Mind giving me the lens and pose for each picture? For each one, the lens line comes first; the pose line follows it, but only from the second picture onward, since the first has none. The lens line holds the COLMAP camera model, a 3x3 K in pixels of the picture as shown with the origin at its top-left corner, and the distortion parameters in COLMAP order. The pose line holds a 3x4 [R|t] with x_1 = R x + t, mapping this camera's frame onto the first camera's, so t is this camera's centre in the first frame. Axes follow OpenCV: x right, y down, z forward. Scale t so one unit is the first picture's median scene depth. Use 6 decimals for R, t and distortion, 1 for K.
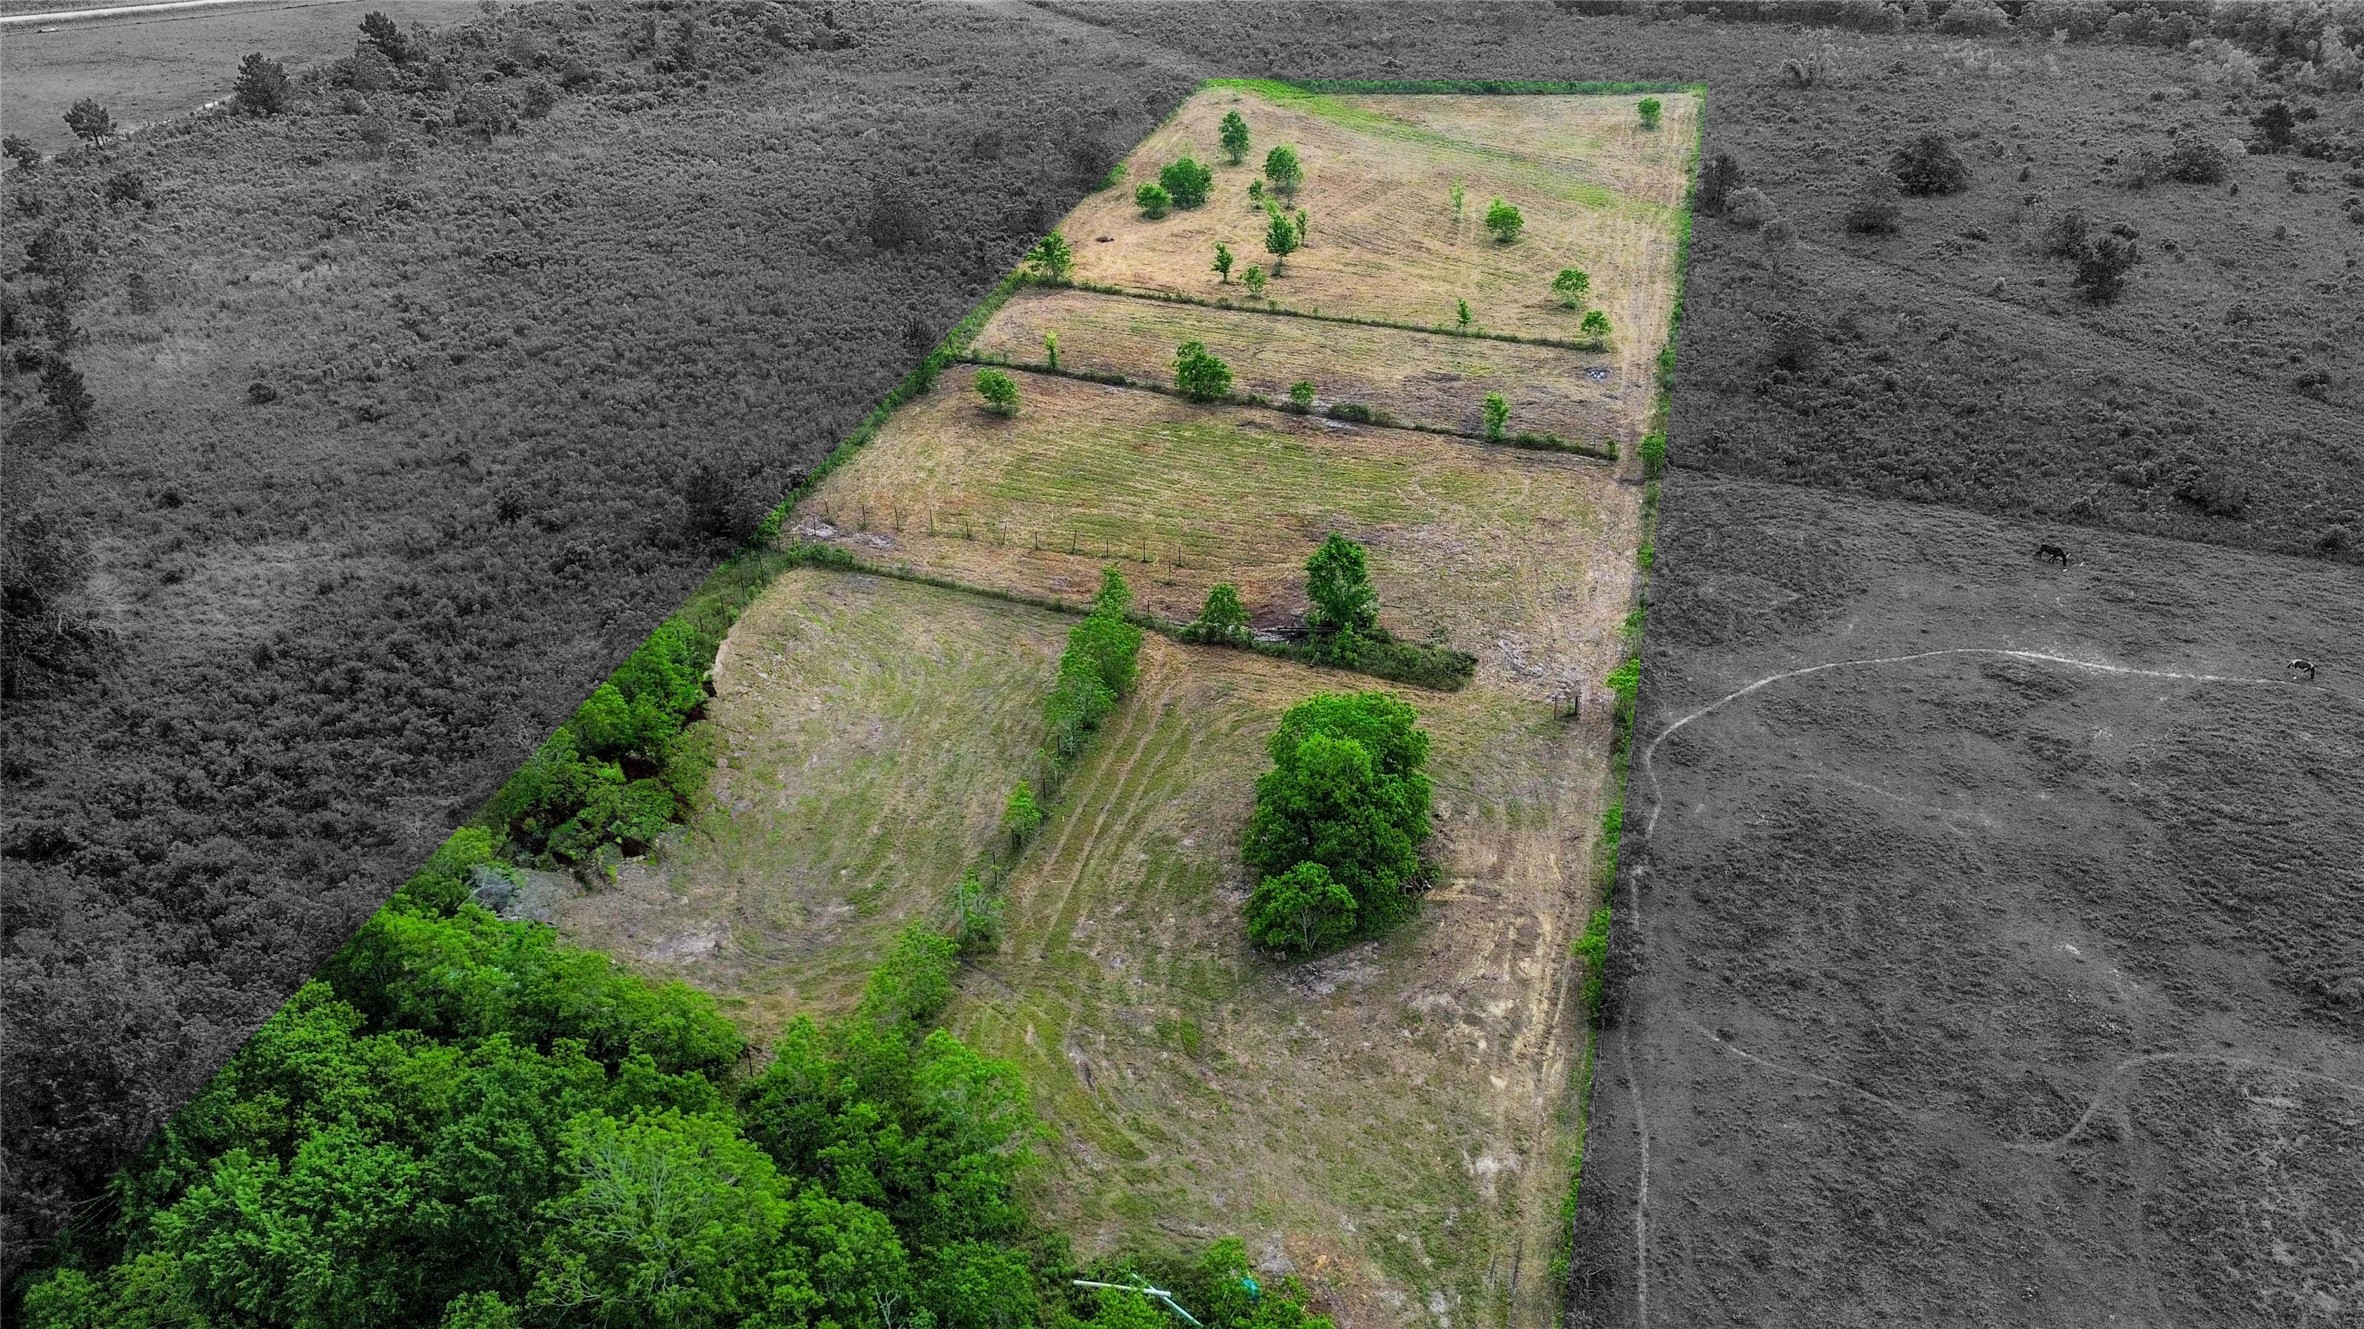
lens RADIAL K [[1676.9, 0, 1168.2], [0, 1676.9, 664.1], [0, 0, 1]] dist [0.073385, -0.070638]
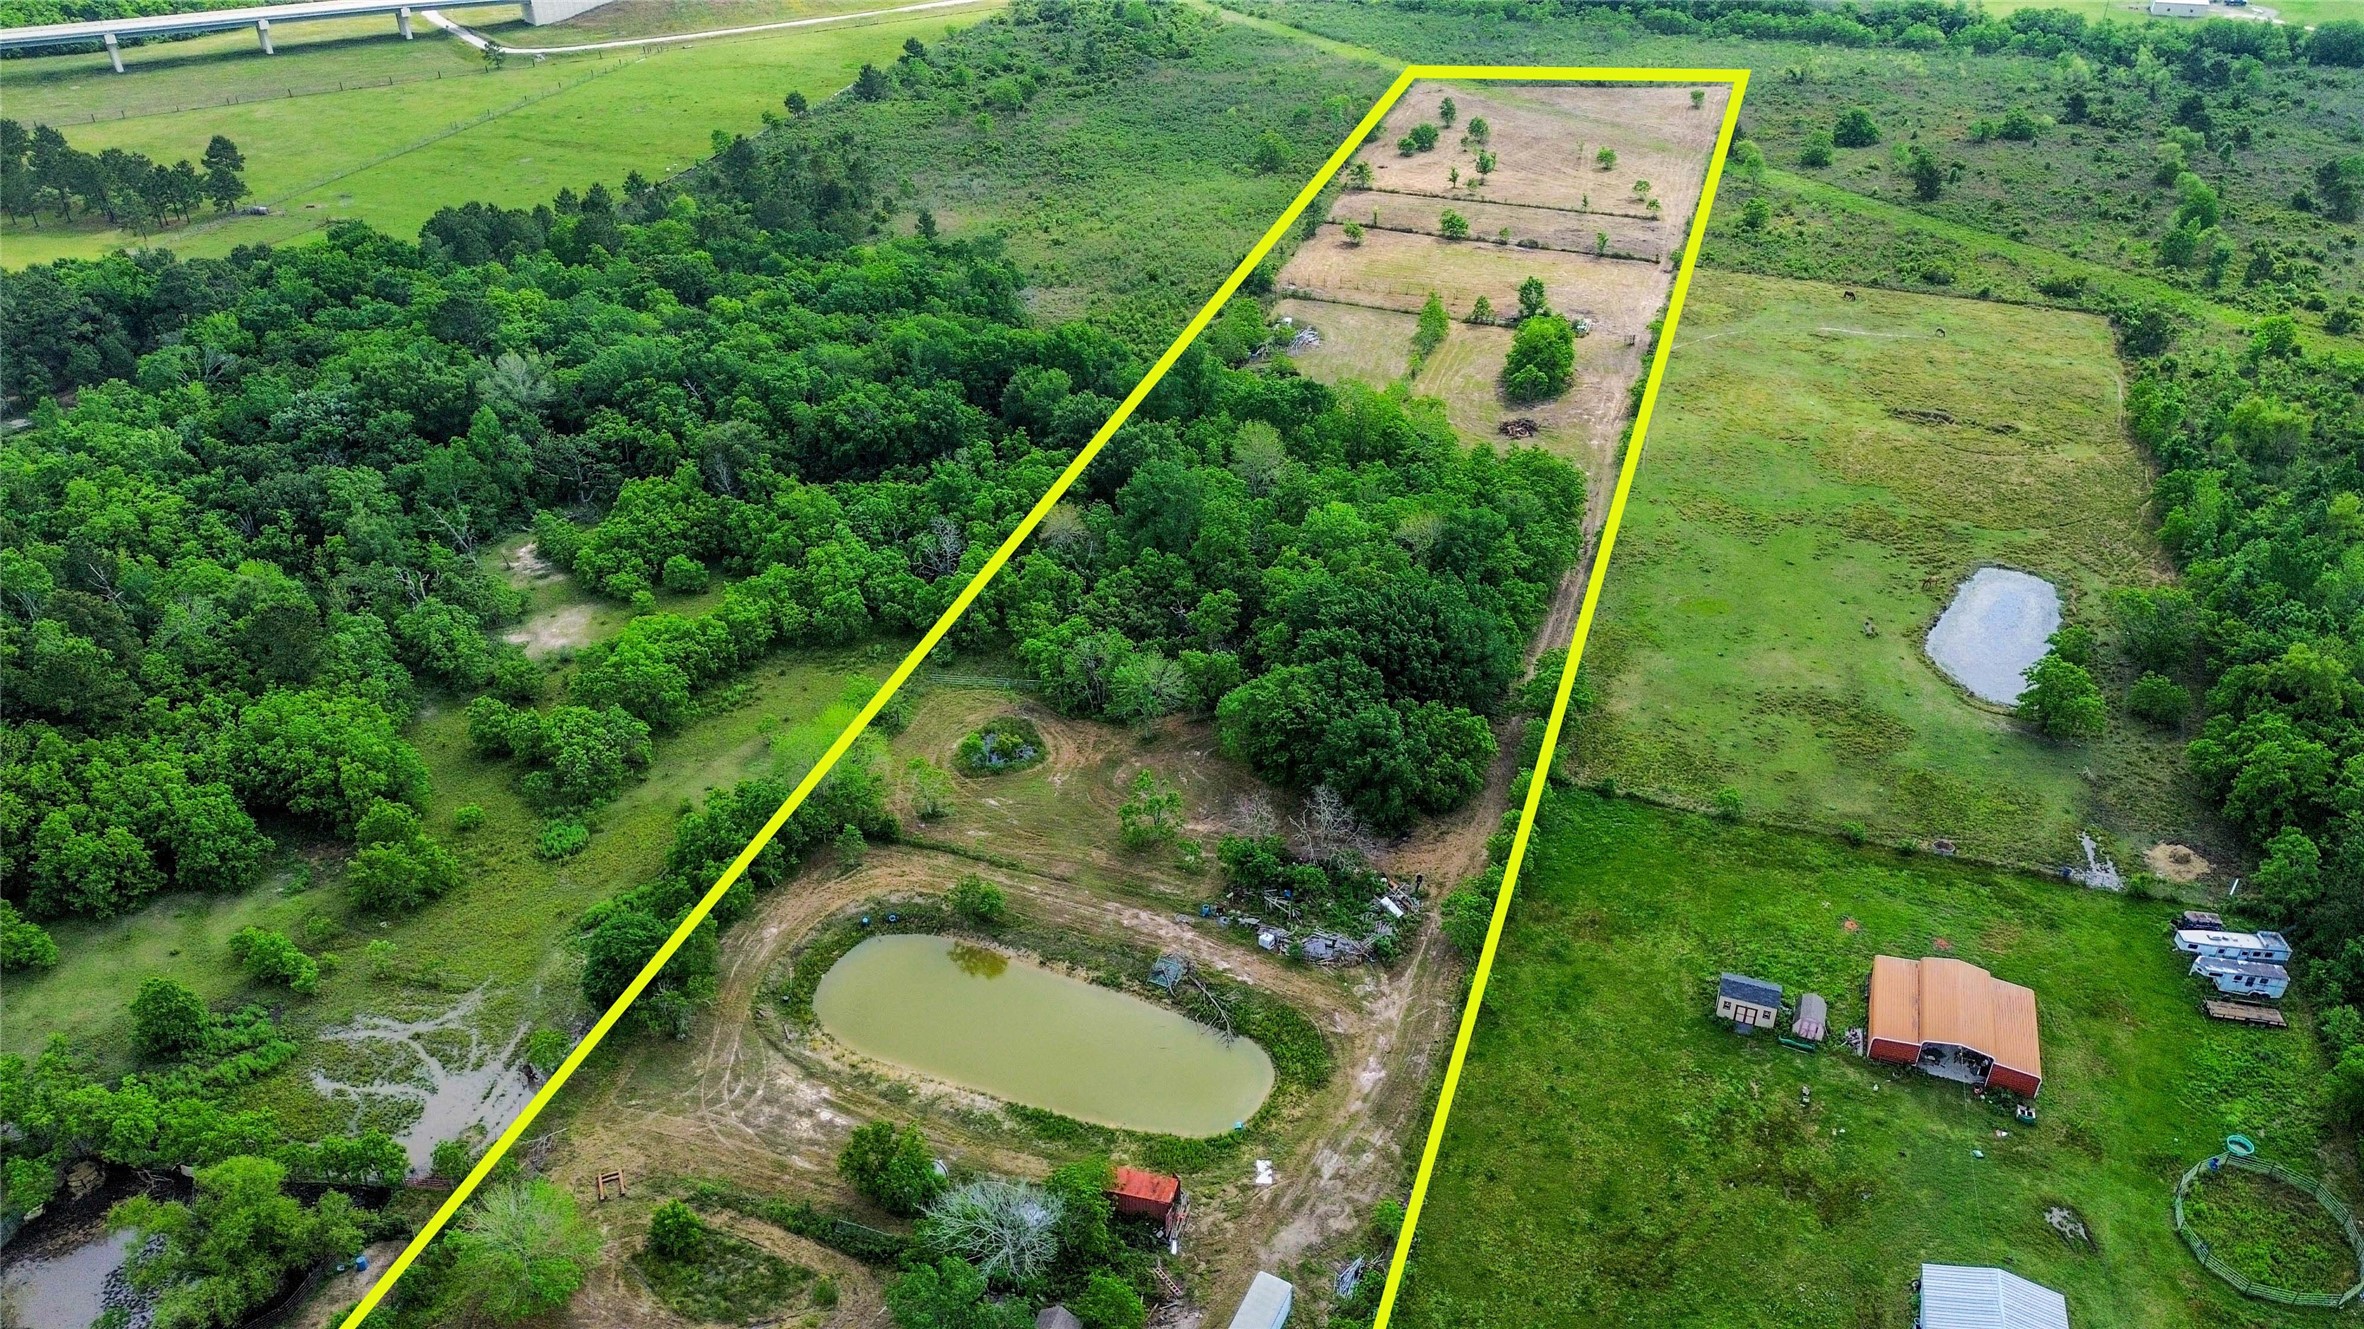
lens RADIAL K [[1676.9, 0, 1179.1], [0, 1676.9, 663.2], [0, 0, 1]] dist [0.073385, -0.070638]
pose [[0.998826, 0.019466, -0.044361, -0.195558], [-0.019289, 0.999804, 0.004401, 0.327381], [0.044438, -0.003540, 0.999006, -0.973150]]
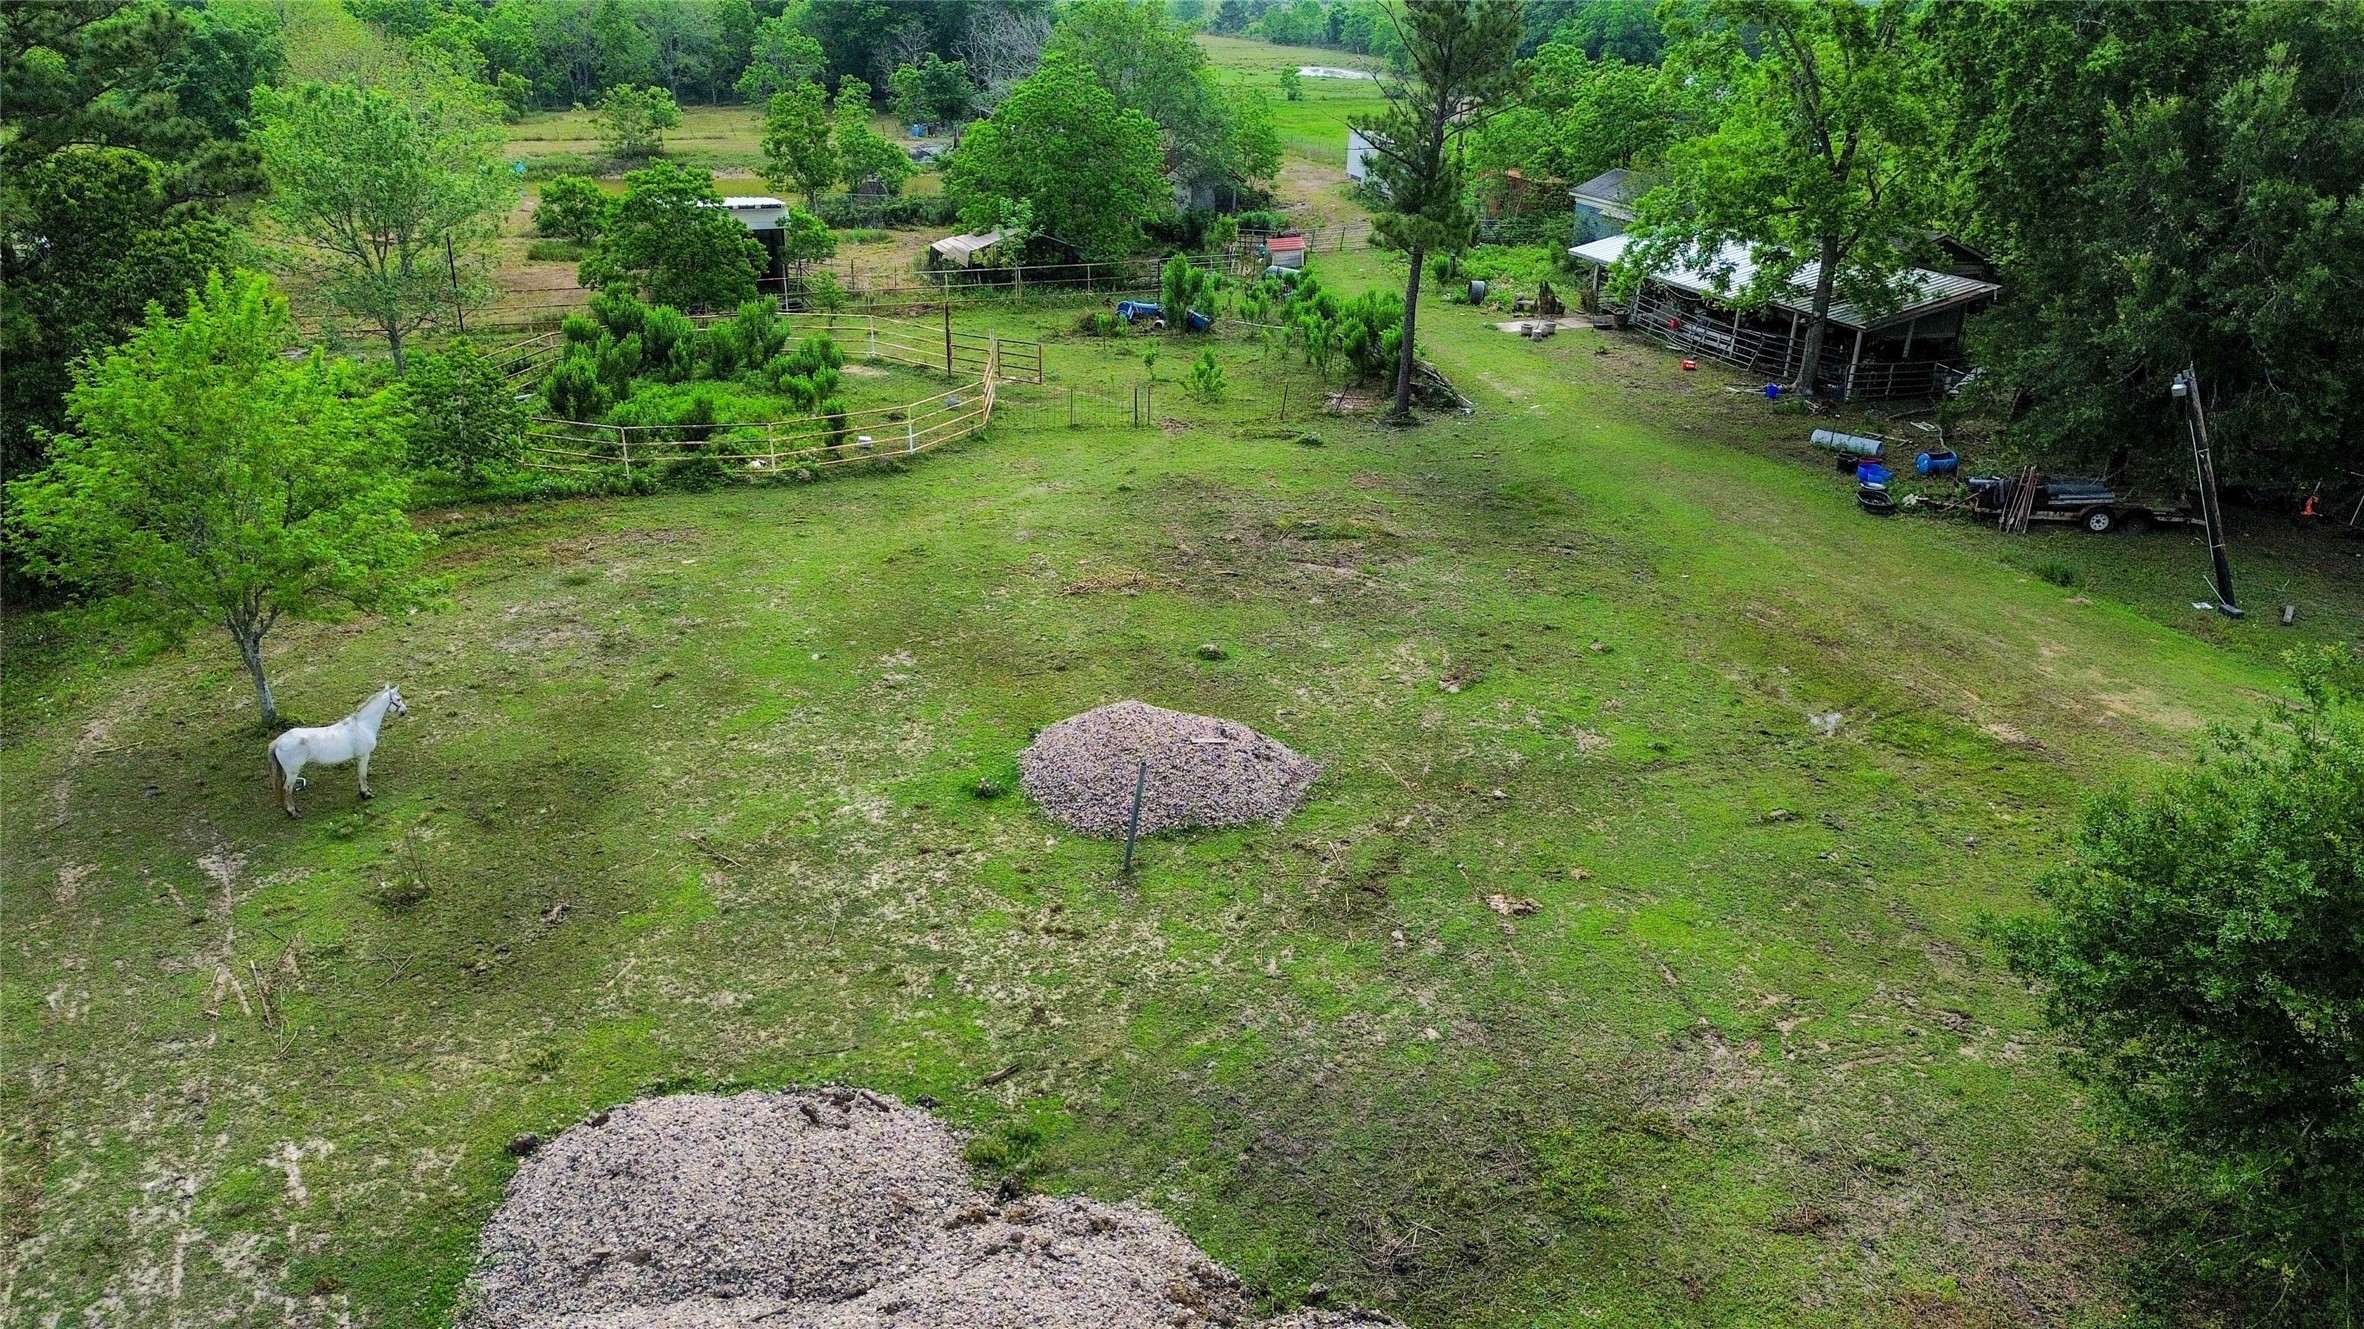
lens RADIAL K [[1676.9, 0, 1180.1], [0, 1676.9, 661.3], [0, 0, 1]] dist [0.073385, -0.070638]
pose [[0.800803, -0.223826, 0.555533, -0.587956], [0.306356, 0.950098, -0.058815, 0.764383], [-0.514646, 0.217290, 0.829412, -0.680648]]
